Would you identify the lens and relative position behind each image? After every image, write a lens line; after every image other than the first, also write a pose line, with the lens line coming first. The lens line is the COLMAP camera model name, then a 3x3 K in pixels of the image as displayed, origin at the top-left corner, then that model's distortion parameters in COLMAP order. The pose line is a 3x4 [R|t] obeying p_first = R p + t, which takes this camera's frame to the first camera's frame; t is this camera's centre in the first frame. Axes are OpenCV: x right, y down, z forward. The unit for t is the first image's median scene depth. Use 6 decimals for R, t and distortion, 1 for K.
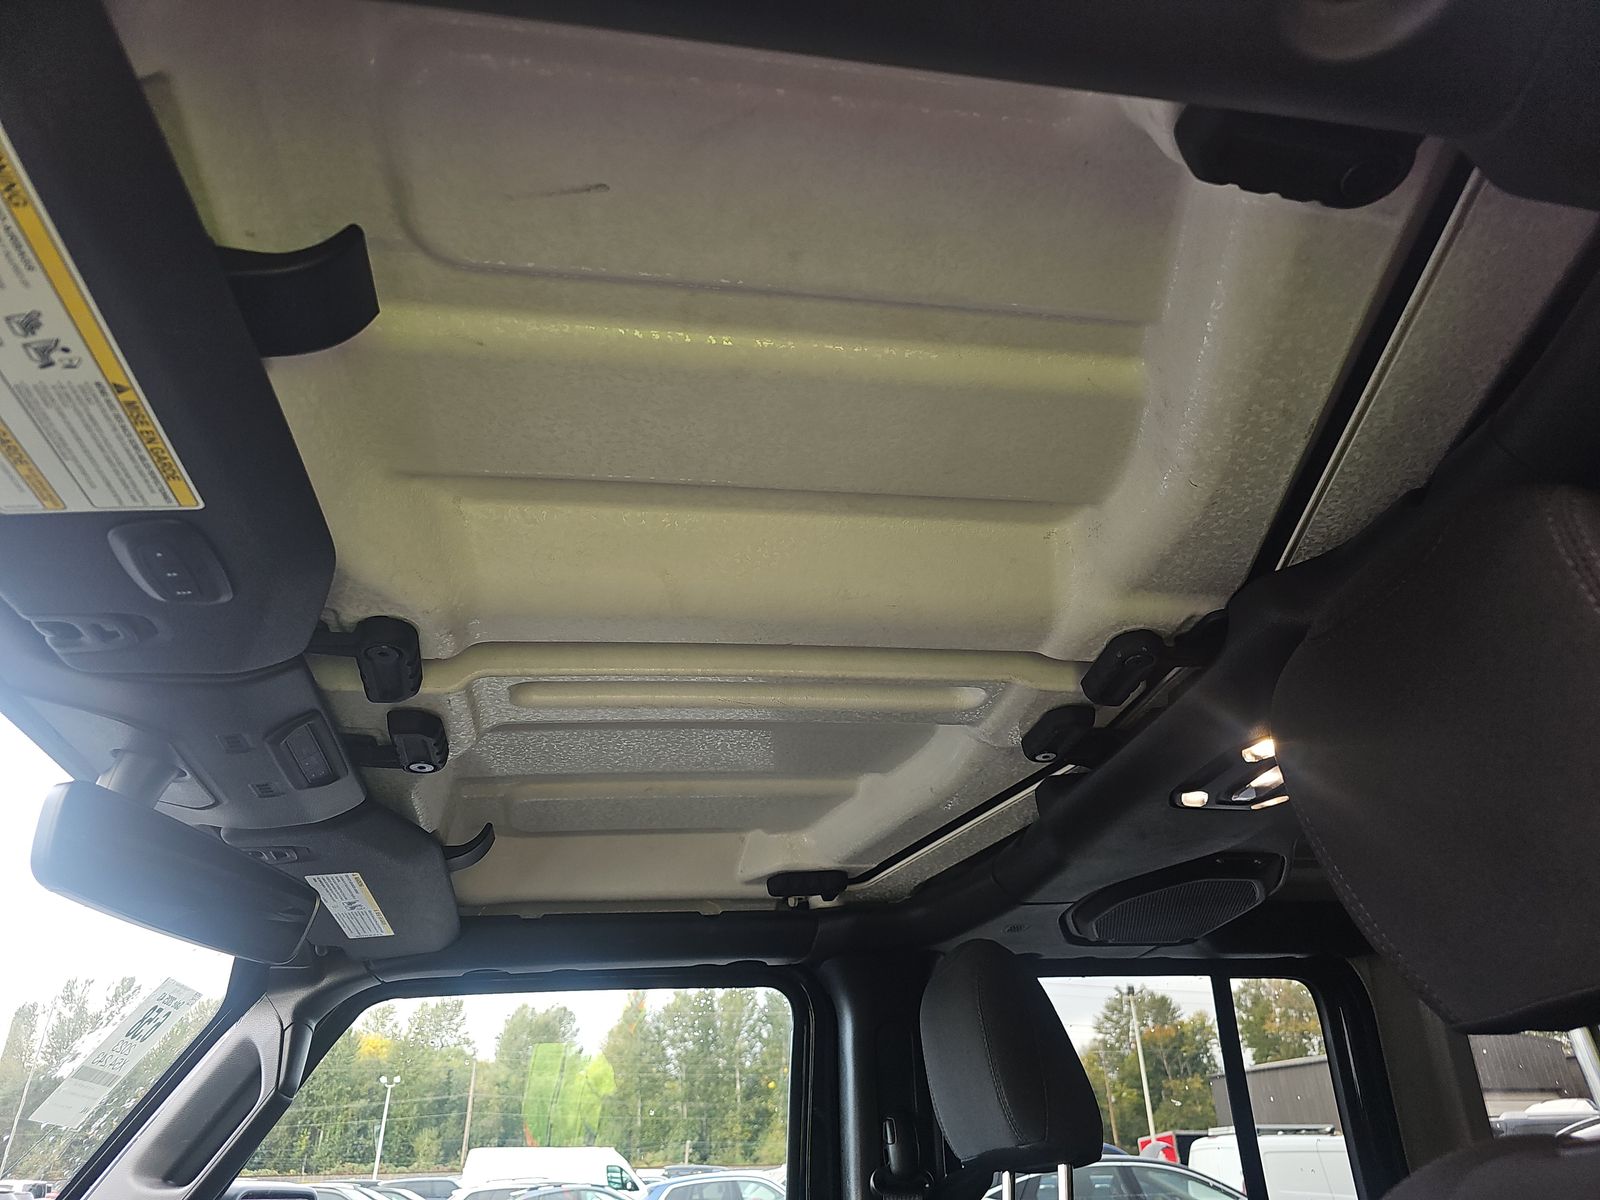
lens RADIAL K [[1056.6, 0, 806.4], [0, 1056.6, 593.4], [0, 0, 1]] dist [0.029960, -0.012016]
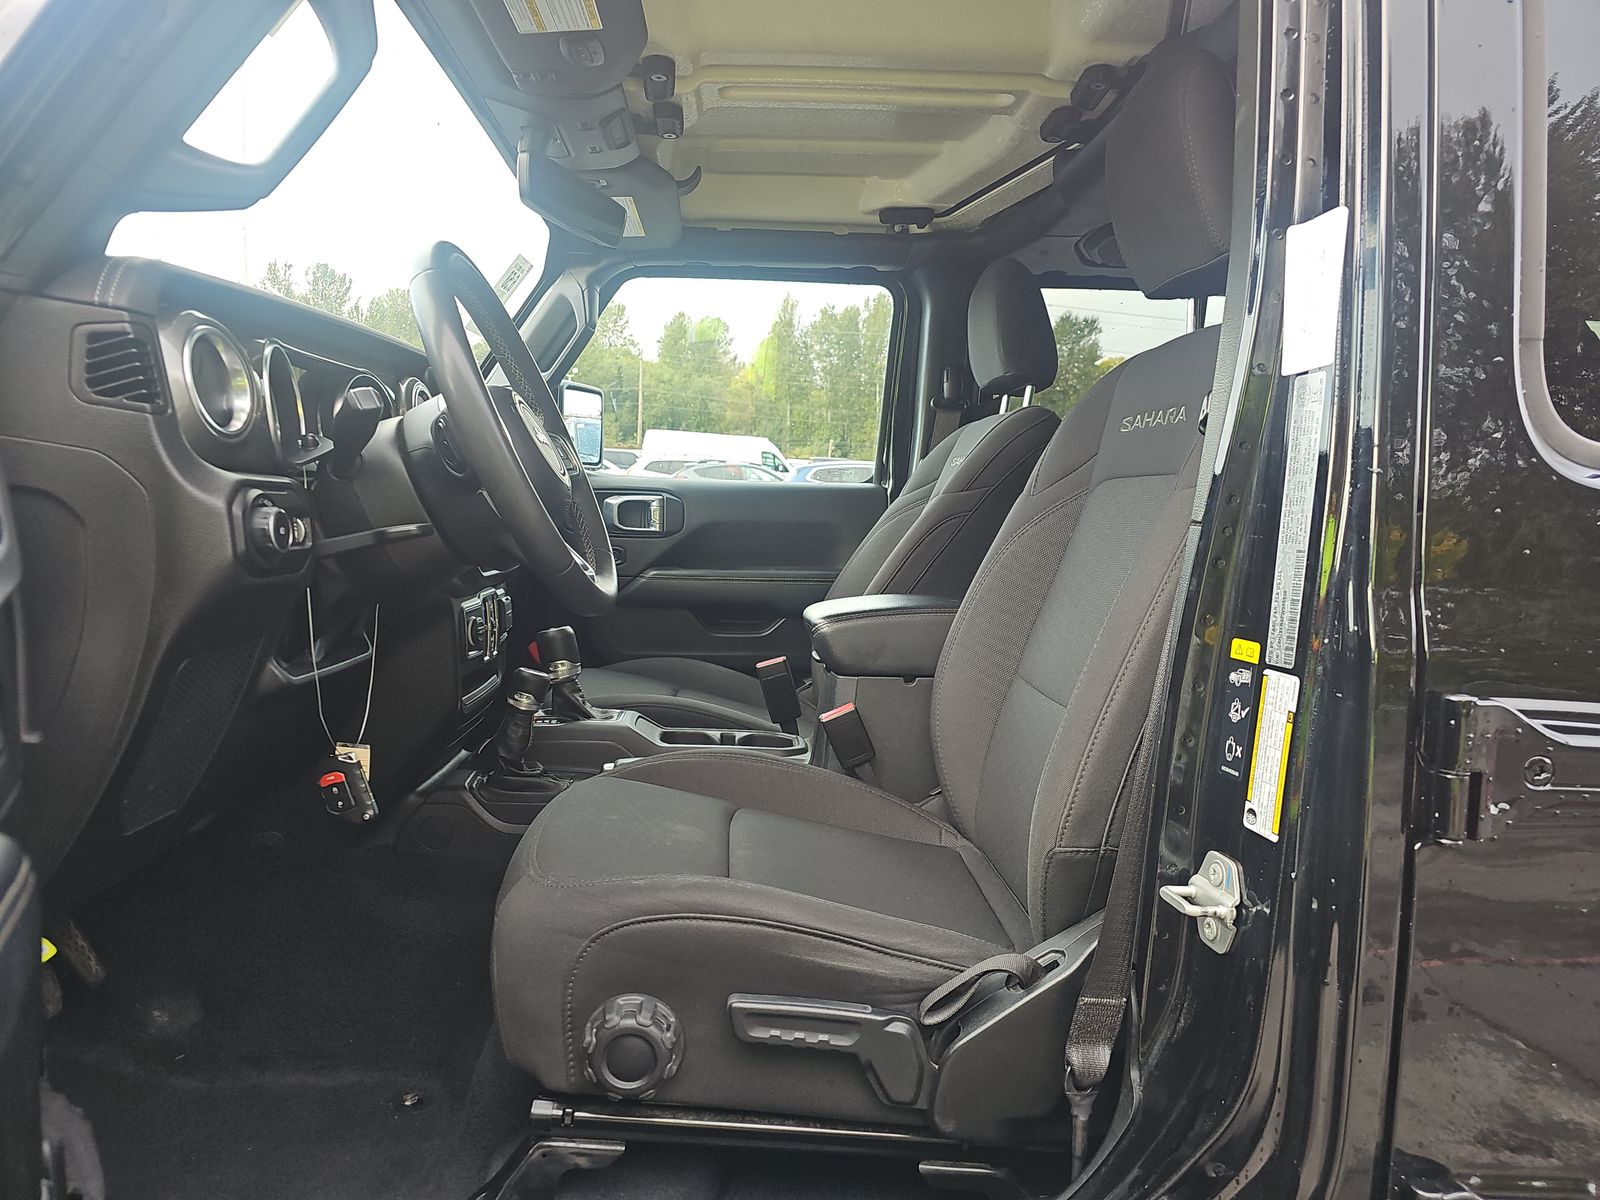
lens RADIAL K [[1056.6, 0, 807.4], [0, 1056.6, 630.8], [0, 0, 1]] dist [0.029960, -0.012016]
pose [[0.990179, 0.090551, -0.106519, 0.079042], [-0.007708, 0.796103, 0.605112, -0.168988], [0.139594, -0.598348, 0.788982, -0.562804]]
